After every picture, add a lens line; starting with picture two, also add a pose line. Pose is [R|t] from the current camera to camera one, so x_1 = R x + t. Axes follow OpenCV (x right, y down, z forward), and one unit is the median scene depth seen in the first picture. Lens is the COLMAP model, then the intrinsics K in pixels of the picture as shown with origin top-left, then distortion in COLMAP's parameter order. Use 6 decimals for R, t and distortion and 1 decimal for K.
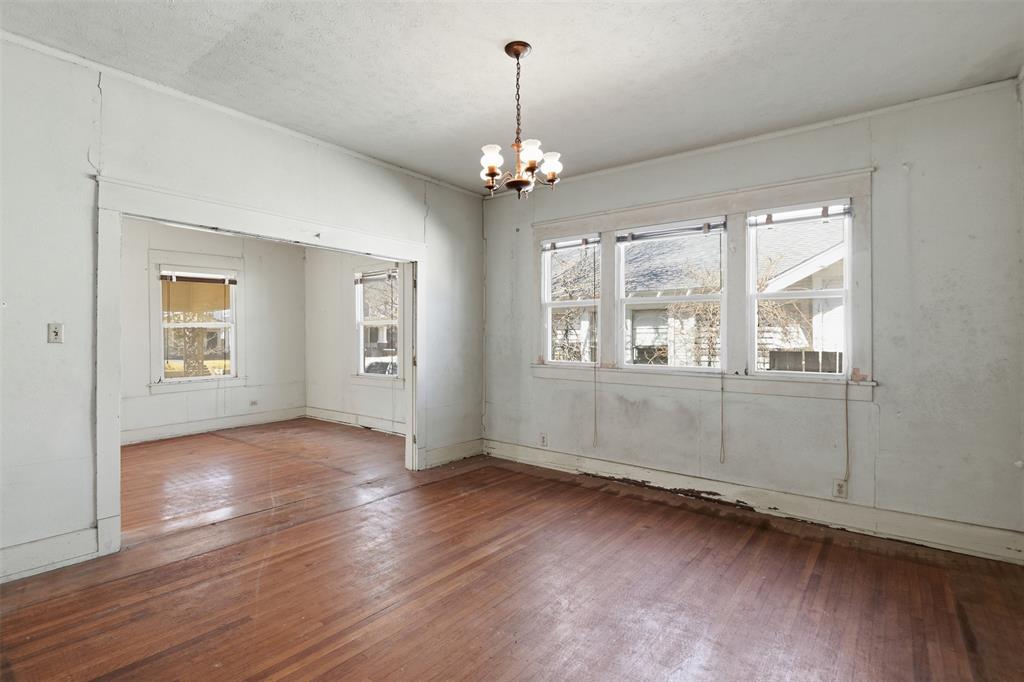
lens RADIAL K [[487.3, 0, 511.1], [0, 487.3, 335.3], [0, 0, 1]] dist [-0.006856, -0.007709]
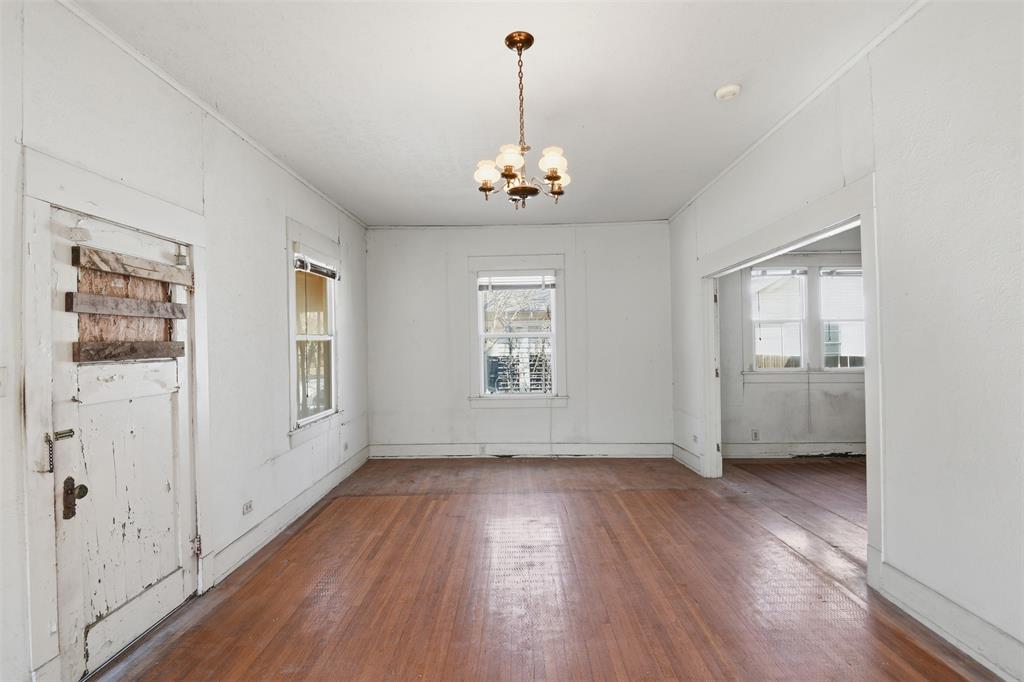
lens RADIAL K [[487.3, 0, 513.2], [0, 487.3, 345.3], [0, 0, 1]] dist [-0.006856, -0.007709]
pose [[0.802497, -0.007408, 0.596610, -1.321203], [0.013136, 0.999900, -0.005254, -0.006568], [-0.596512, 0.012053, 0.802514, 0.476696]]
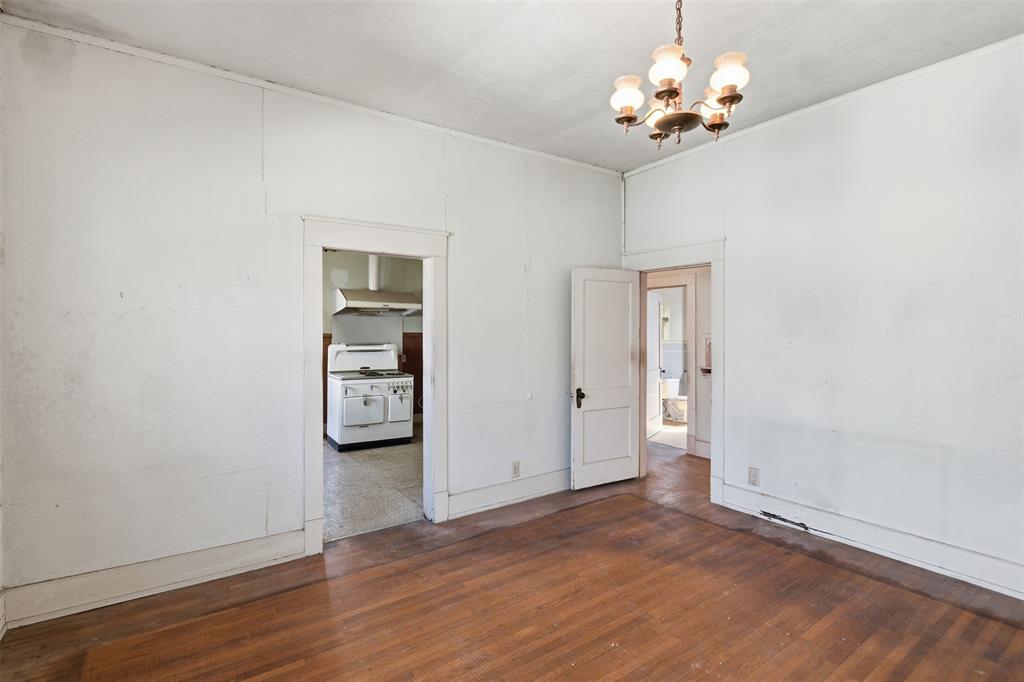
lens RADIAL K [[487.3, 0, 502.3], [0, 487.3, 331.2], [0, 0, 1]] dist [-0.006856, -0.007709]
pose [[-0.953100, -0.004694, 0.302618, 0.027353], [-0.008083, 0.999918, -0.009948, -0.010692], [-0.302547, -0.011927, -0.953060, 1.017333]]
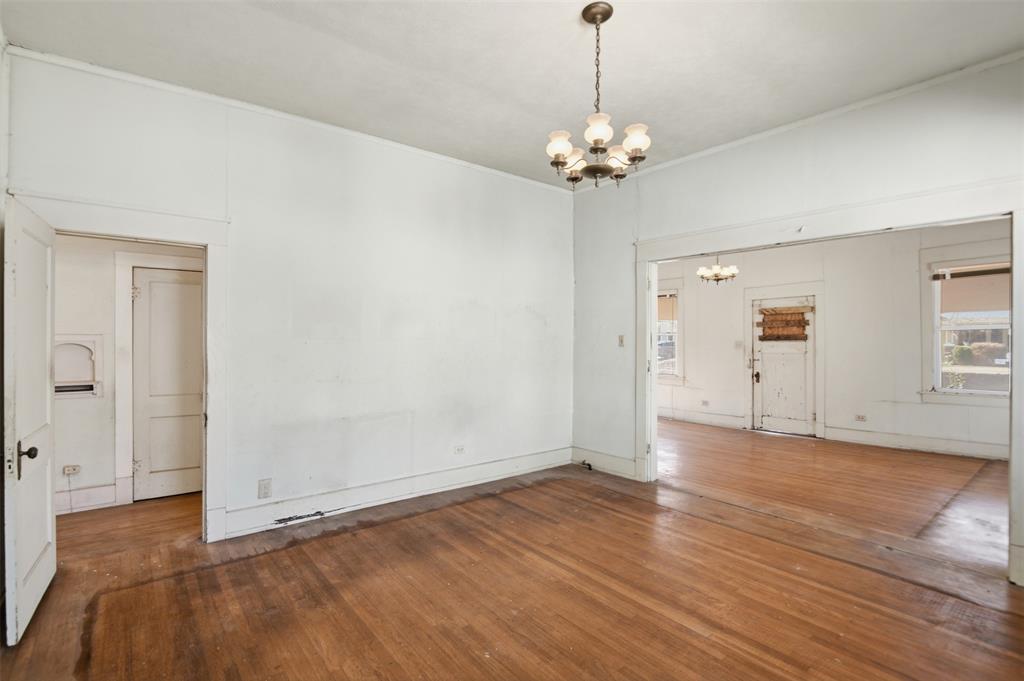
lens RADIAL K [[487.3, 0, 502.2], [0, 487.3, 342.2], [0, 0, 1]] dist [-0.006856, -0.007709]
pose [[-0.233929, 0.006562, -0.972231, 0.540353], [0.004560, 0.999974, 0.005652, -0.007397], [0.972243, -0.003111, -0.233953, 0.625472]]
